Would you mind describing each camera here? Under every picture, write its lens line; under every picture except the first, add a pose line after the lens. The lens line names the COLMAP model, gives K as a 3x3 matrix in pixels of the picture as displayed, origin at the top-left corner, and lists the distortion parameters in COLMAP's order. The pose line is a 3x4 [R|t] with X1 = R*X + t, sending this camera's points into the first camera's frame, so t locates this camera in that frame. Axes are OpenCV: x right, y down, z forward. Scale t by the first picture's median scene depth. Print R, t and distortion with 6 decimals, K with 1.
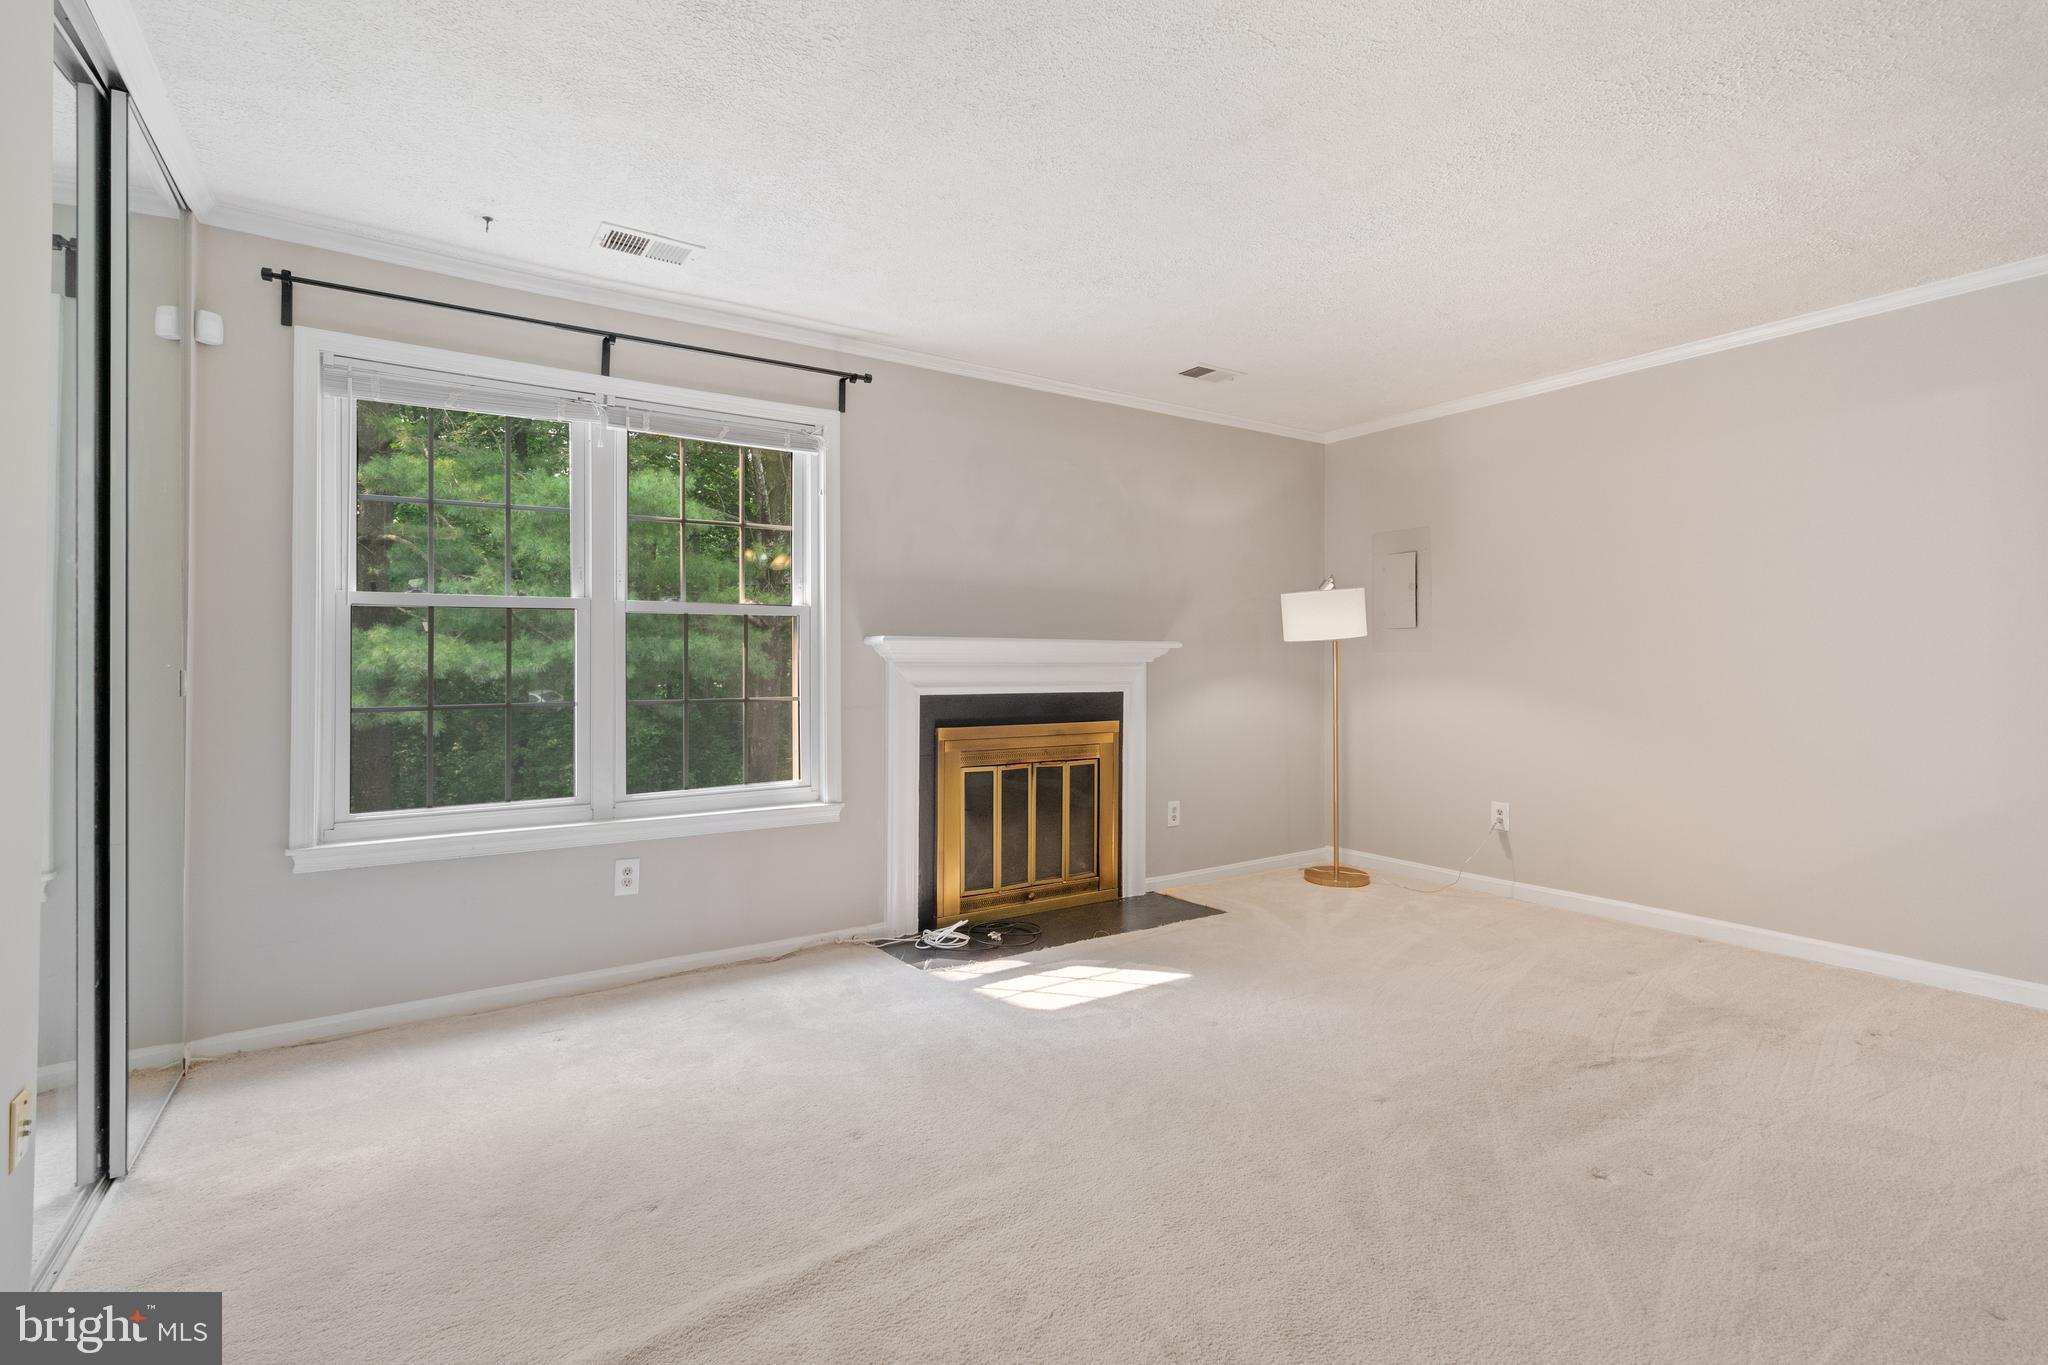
lens RADIAL K [[932.0, 0, 1010.0], [0, 932.0, 650.0], [0, 0, 1]] dist [-0.000742, 0.003039]
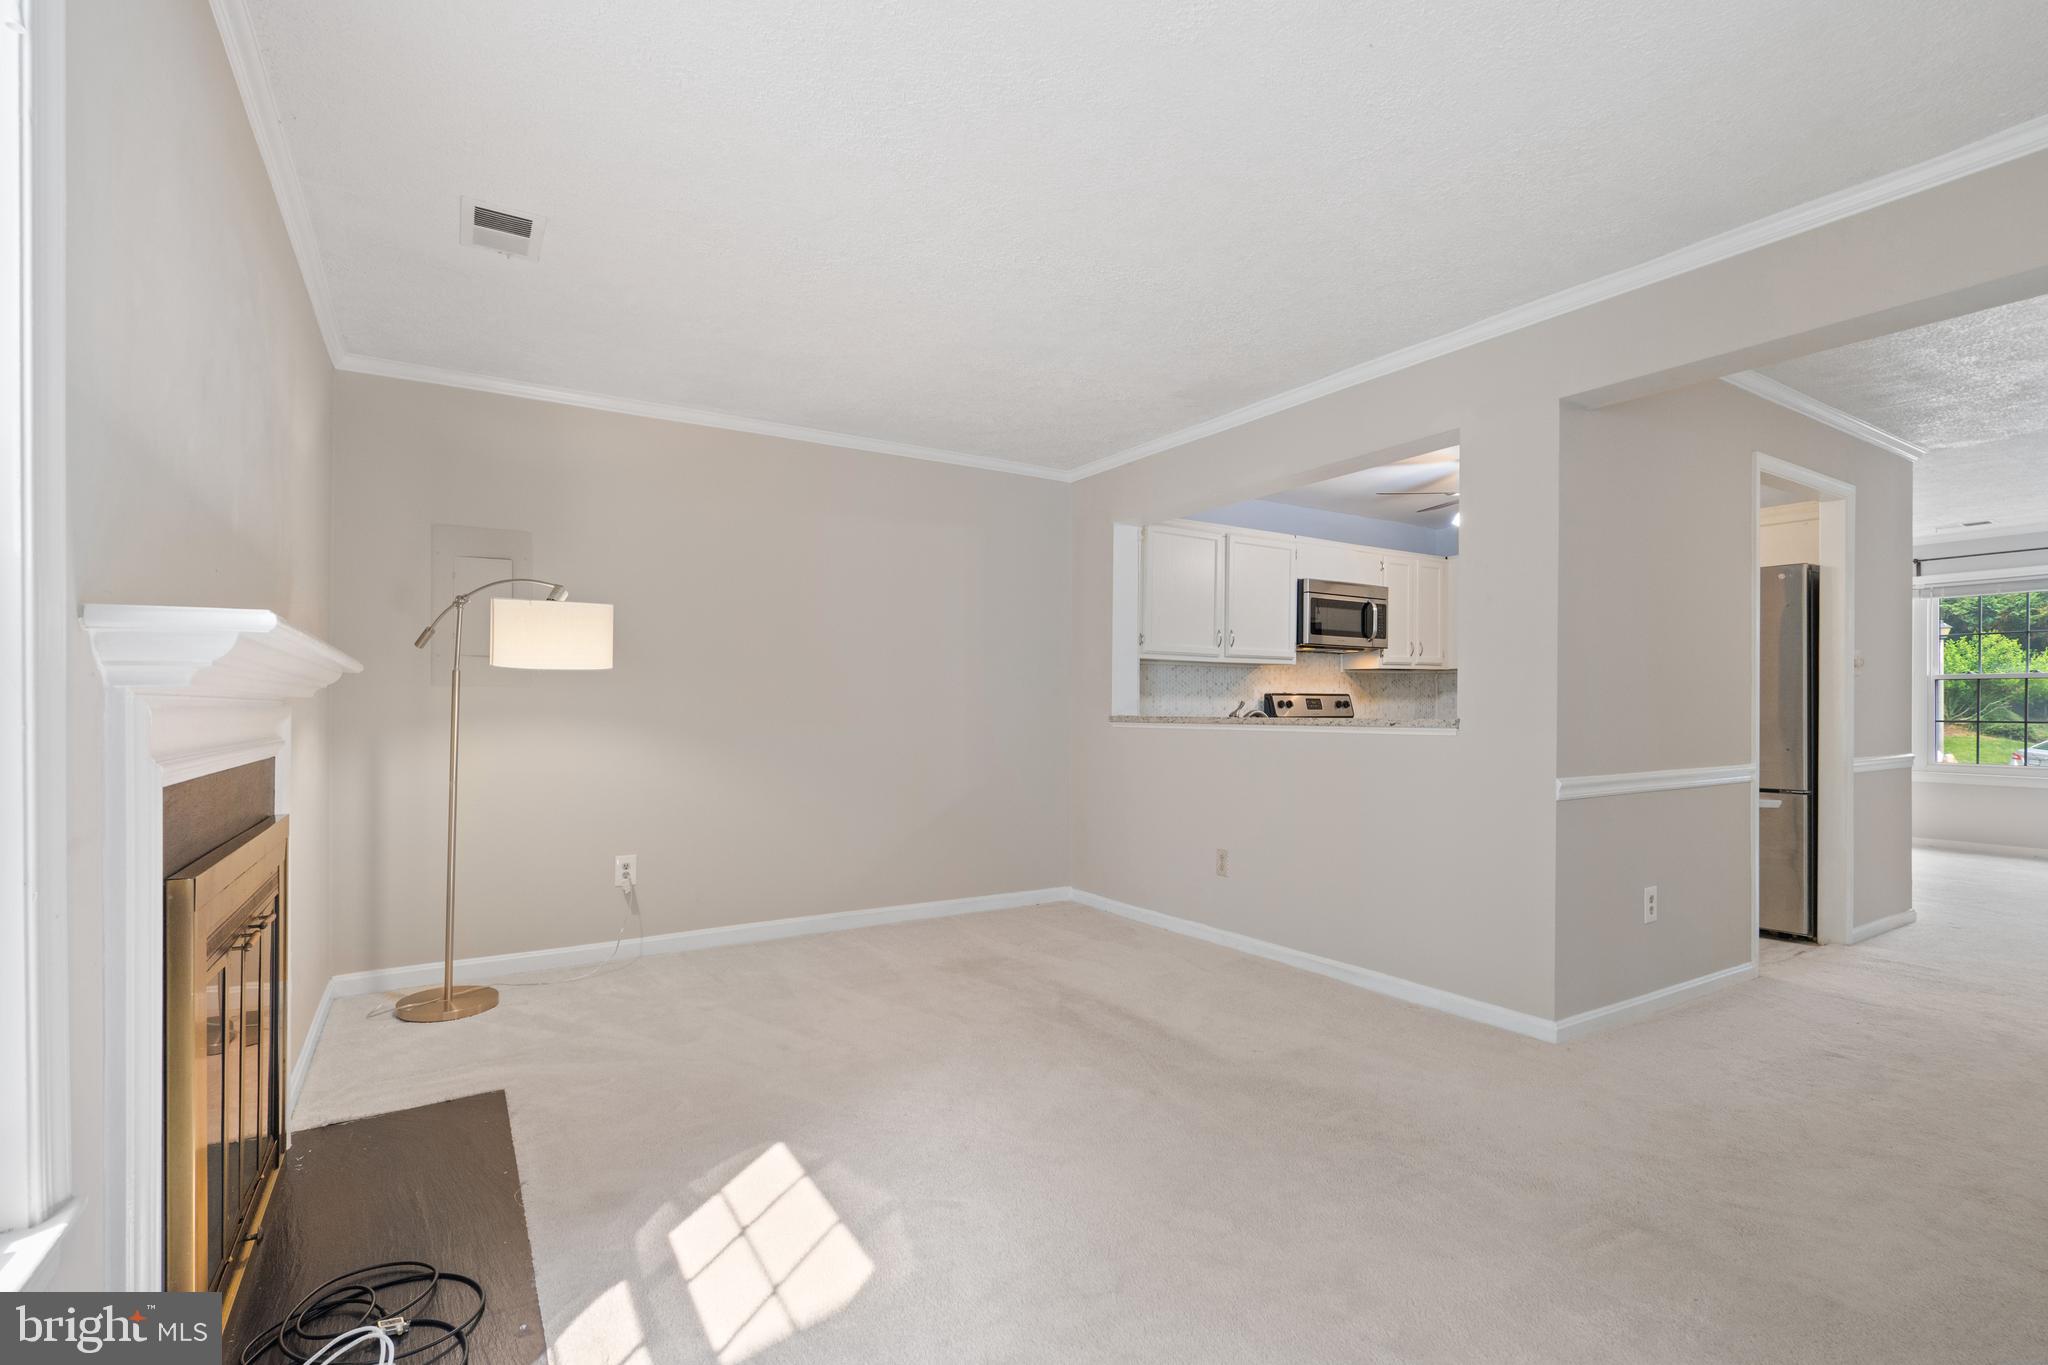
lens RADIAL K [[932.0, 0, 1041.5], [0, 932.0, 688.1], [0, 0, 1]] dist [-0.000742, 0.003039]
pose [[0.006101, 0.020520, 0.999771, -0.457284], [-0.017903, 0.999631, -0.020408, 0.014775], [-0.999821, -0.017775, 0.006466, 0.715154]]
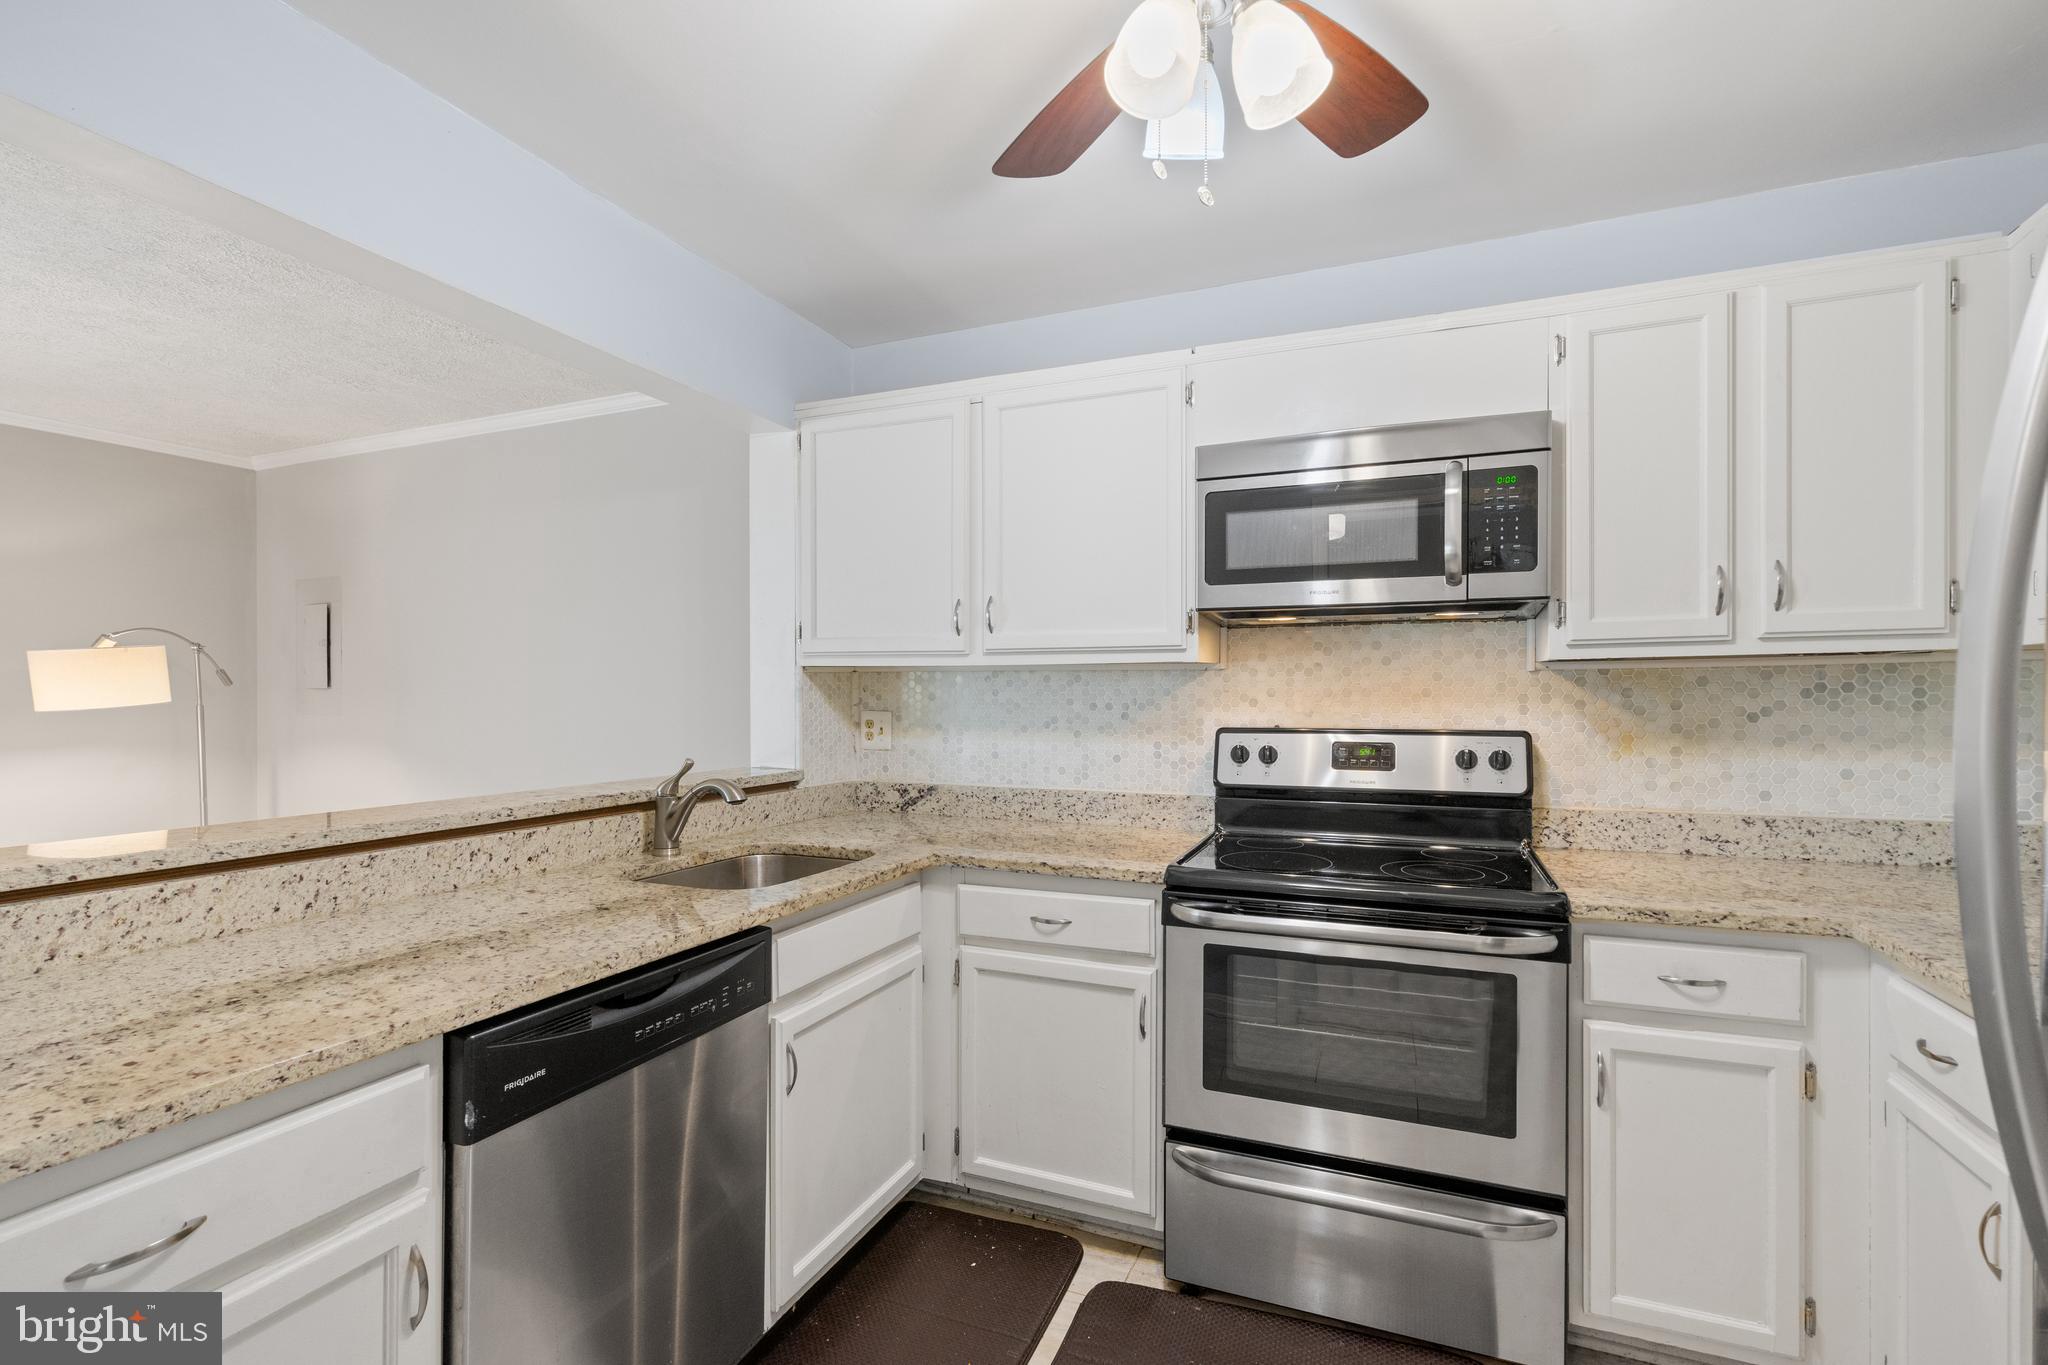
lens RADIAL K [[932.0, 0, 1026.8], [0, 932.0, 693.7], [0, 0, 1]] dist [-0.000742, 0.003039]
pose [[0.826330, -0.001768, 0.563184, 0.643789], [-0.008417, 0.999845, 0.015488, -0.051002], [-0.563124, -0.017538, 0.826186, -0.163216]]
